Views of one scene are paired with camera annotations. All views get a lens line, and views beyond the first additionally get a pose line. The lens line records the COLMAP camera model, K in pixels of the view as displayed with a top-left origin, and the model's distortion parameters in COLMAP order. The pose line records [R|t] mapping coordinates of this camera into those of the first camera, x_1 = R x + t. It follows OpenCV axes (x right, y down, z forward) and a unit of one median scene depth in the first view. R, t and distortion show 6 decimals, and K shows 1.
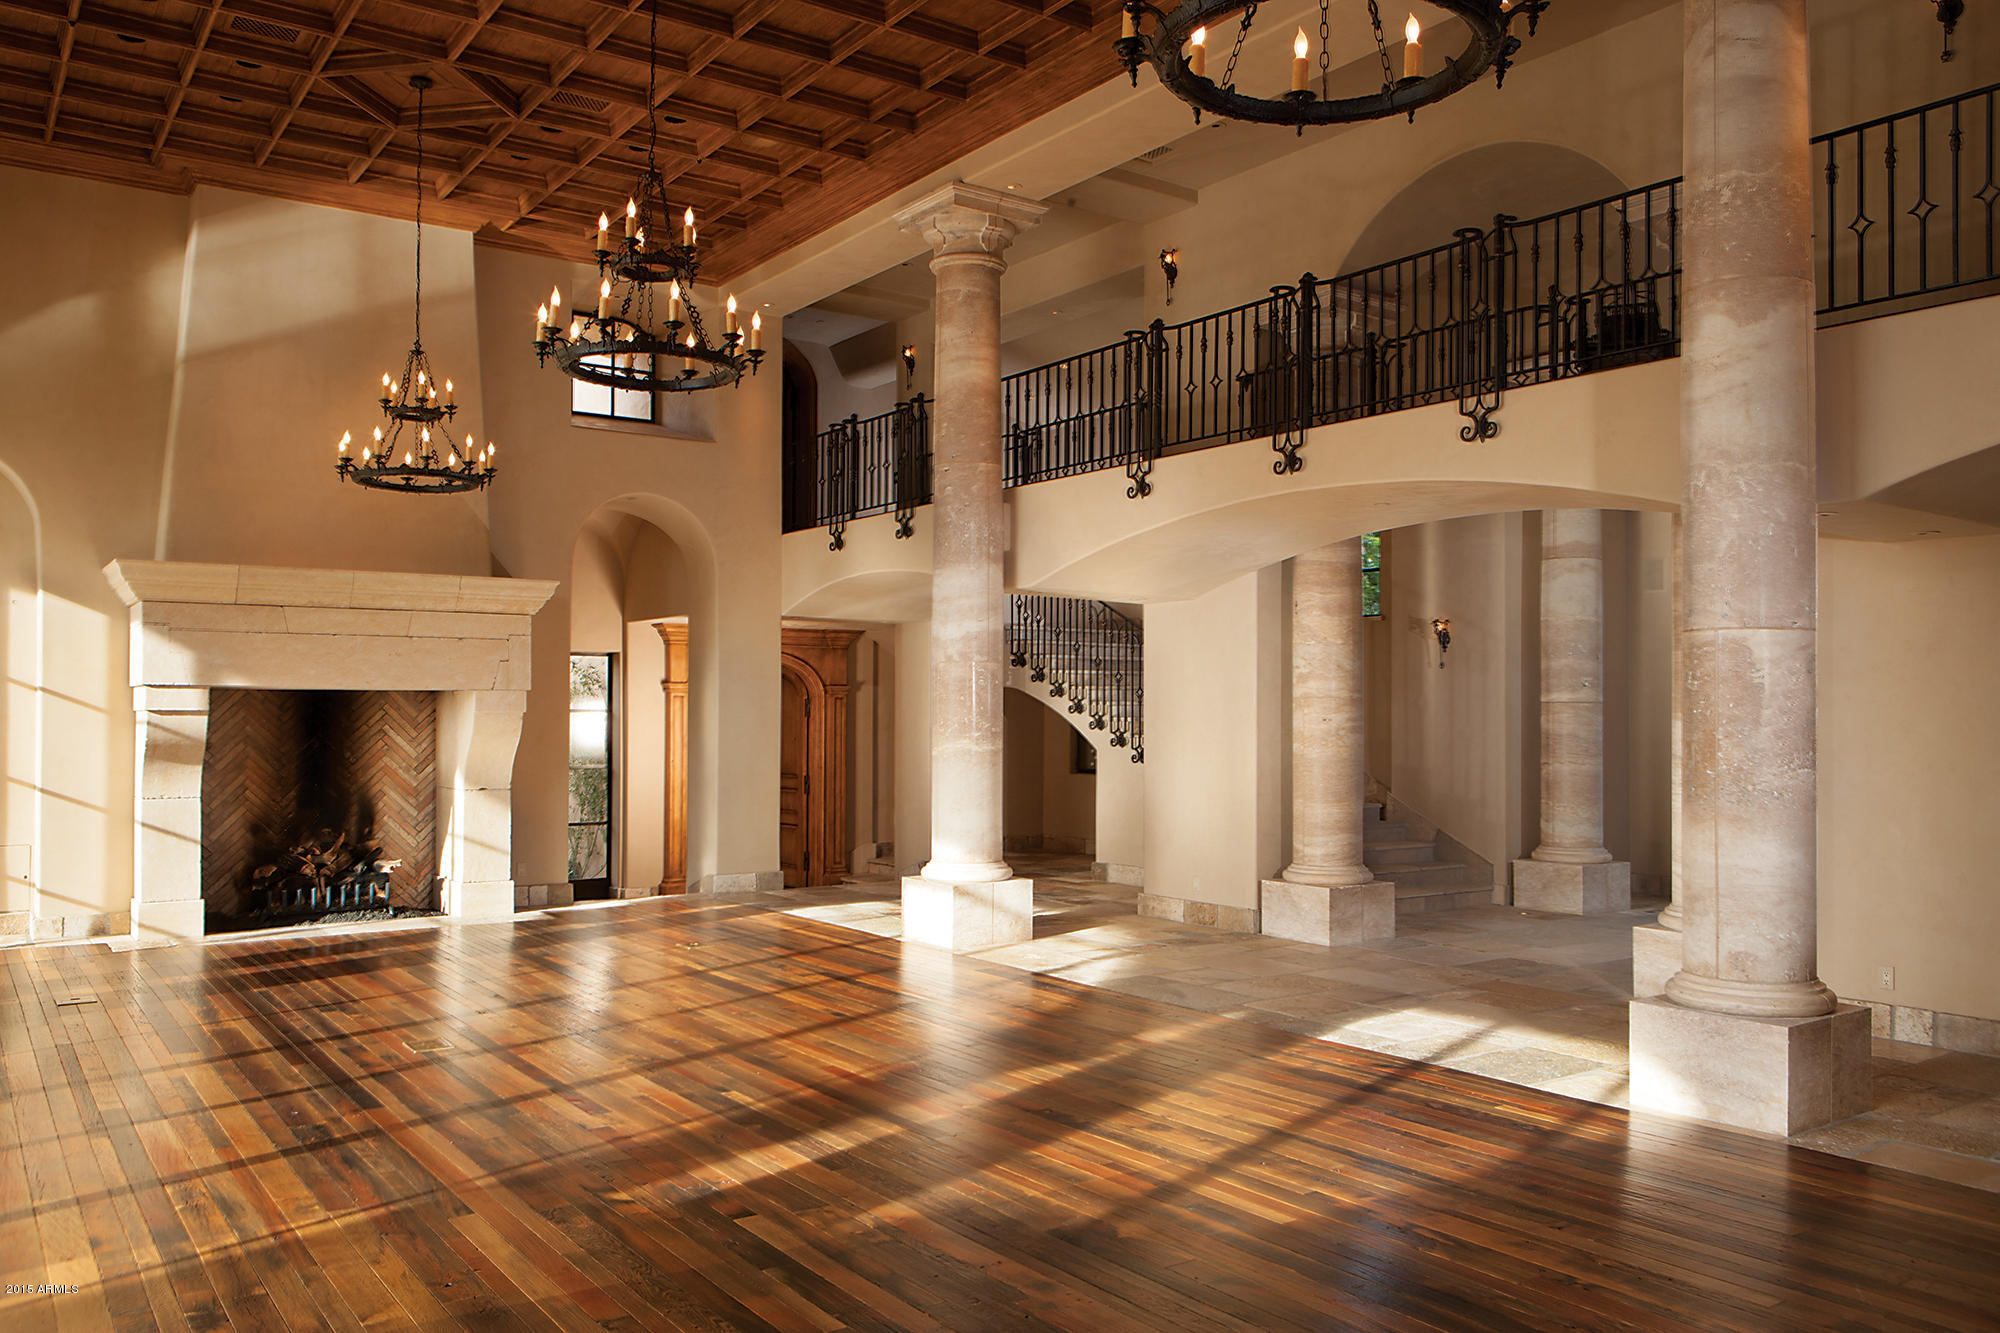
lens RADIAL K [[1567.4, 0, 1000.0], [0, 1567.4, 666.5], [0, 0, 1]] dist [0.006426, 0.002331]
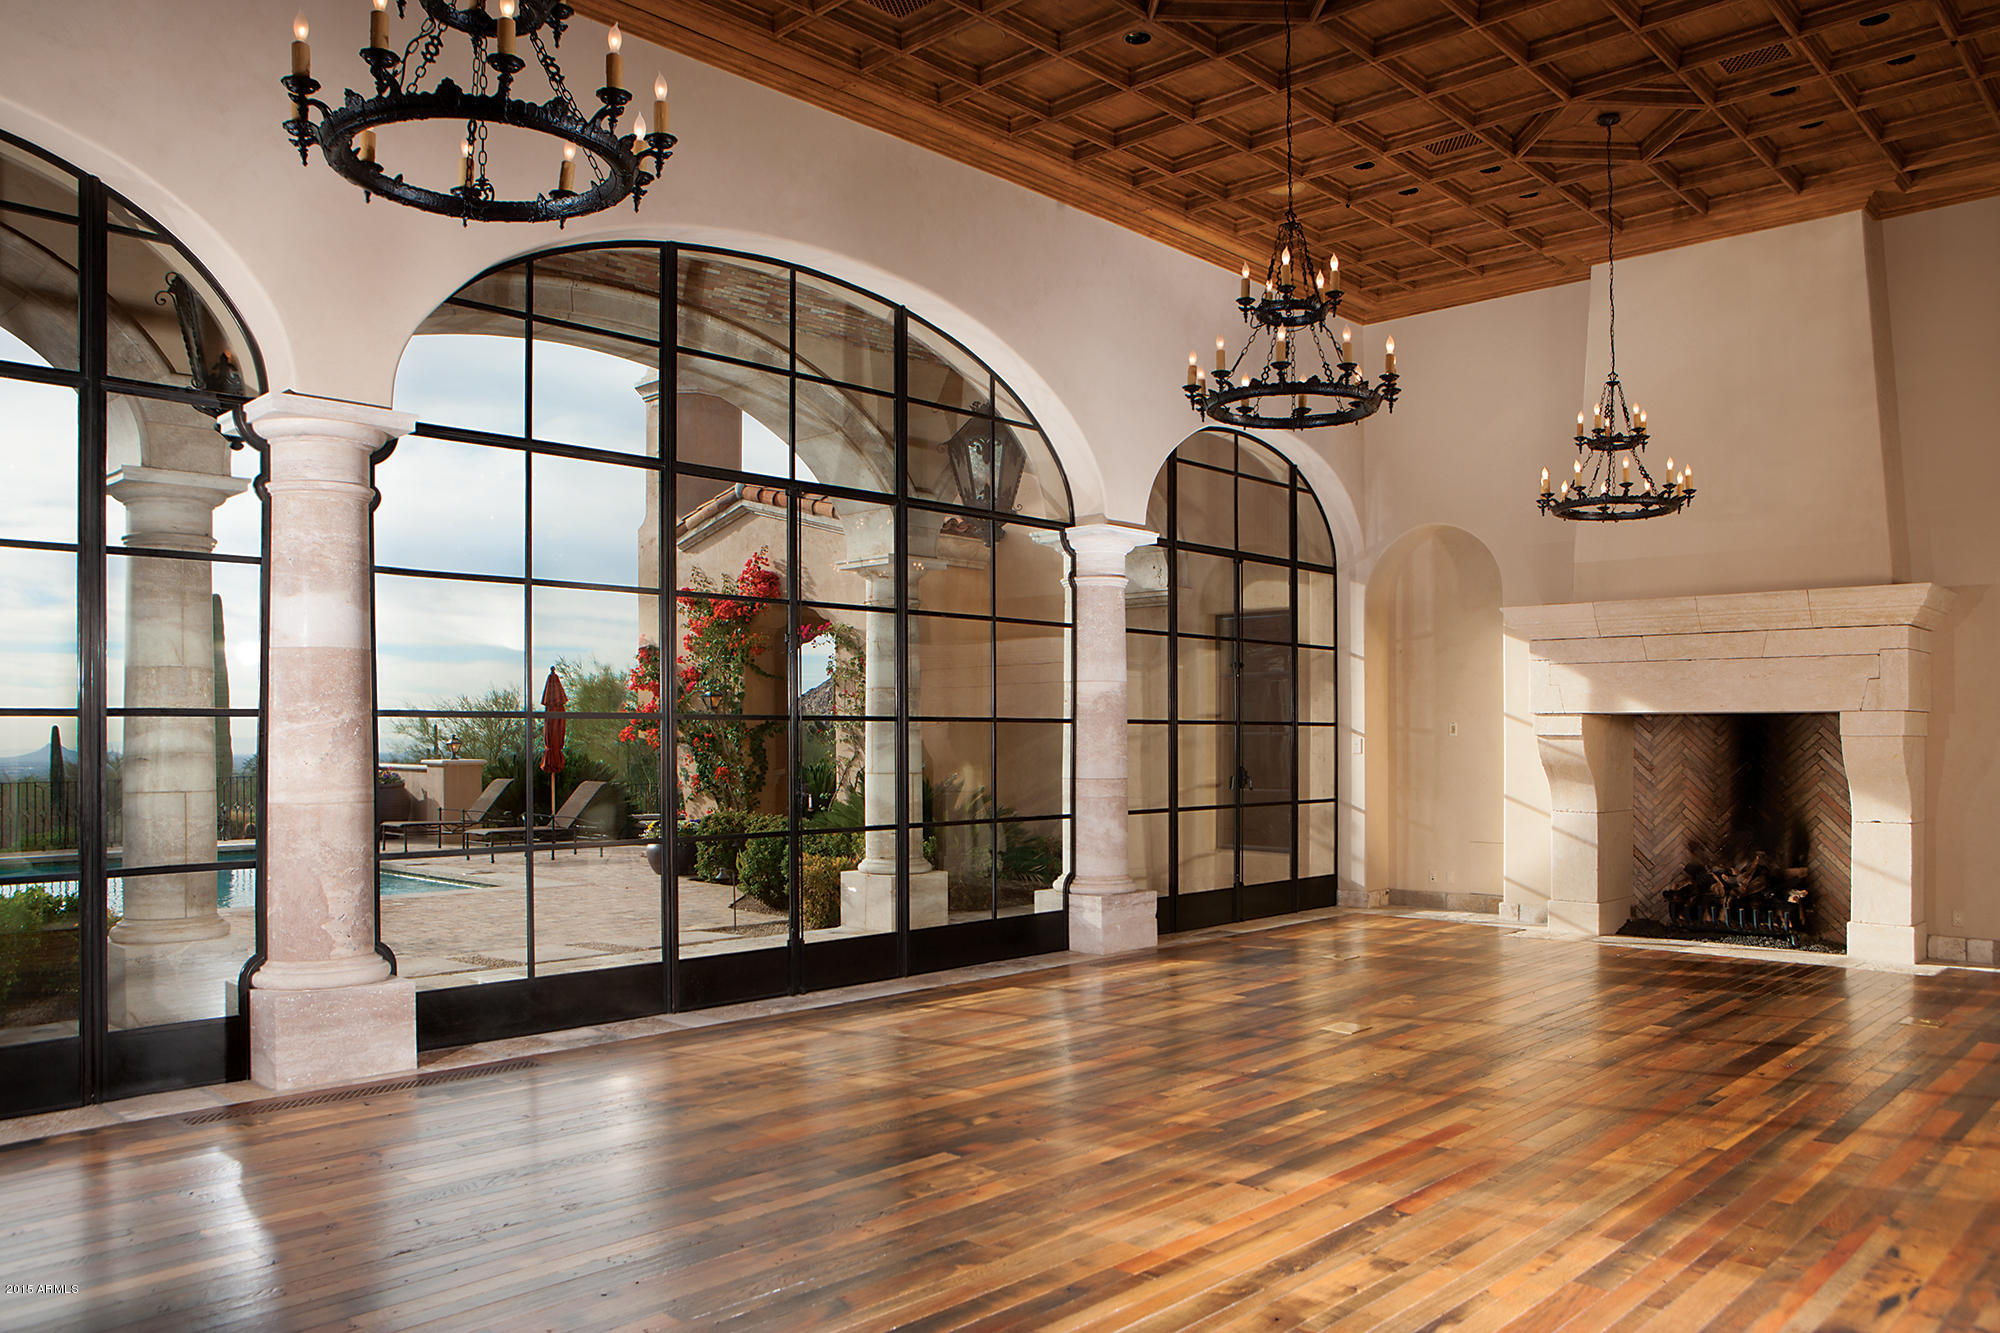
lens RADIAL K [[1465.1, 0, 1001.1], [0, 1465.1, 723.2], [0, 0, 1]] dist [-0.006438, -0.001690]
pose [[0.207361, -0.009907, -0.978214, 0.396840], [0.029140, 0.999568, -0.003946, 0.010857], [0.977830, -0.027687, 0.207560, 0.340239]]
